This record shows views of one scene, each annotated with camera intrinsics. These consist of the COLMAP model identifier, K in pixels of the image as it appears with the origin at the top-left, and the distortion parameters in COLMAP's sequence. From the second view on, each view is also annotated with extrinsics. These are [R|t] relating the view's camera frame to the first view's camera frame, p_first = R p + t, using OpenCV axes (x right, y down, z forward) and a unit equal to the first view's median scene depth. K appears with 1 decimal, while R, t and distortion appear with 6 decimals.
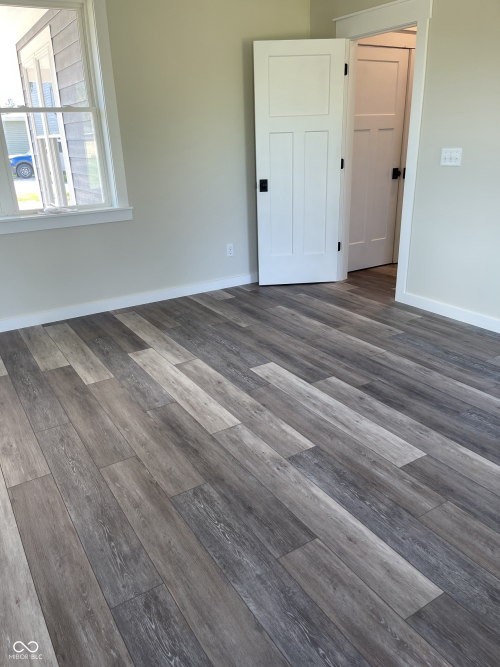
lens RADIAL K [[511.6, 0, 250.0], [0, 511.6, 333.5], [0, 0, 1]] dist [0.040903, -0.003709]
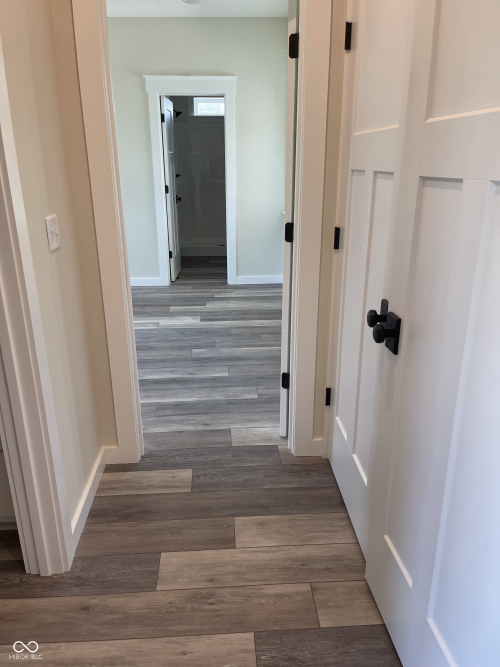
lens RADIAL K [[511.6, 0, 250.0], [0, 511.6, 333.5], [0, 0, 1]] dist [0.040903, -0.003709]
pose [[-0.485462, 0.322306, -0.812678, 0.787159], [-0.279839, 0.823370, 0.493712, -0.601566], [0.828261, 0.467097, -0.309522, 1.425953]]
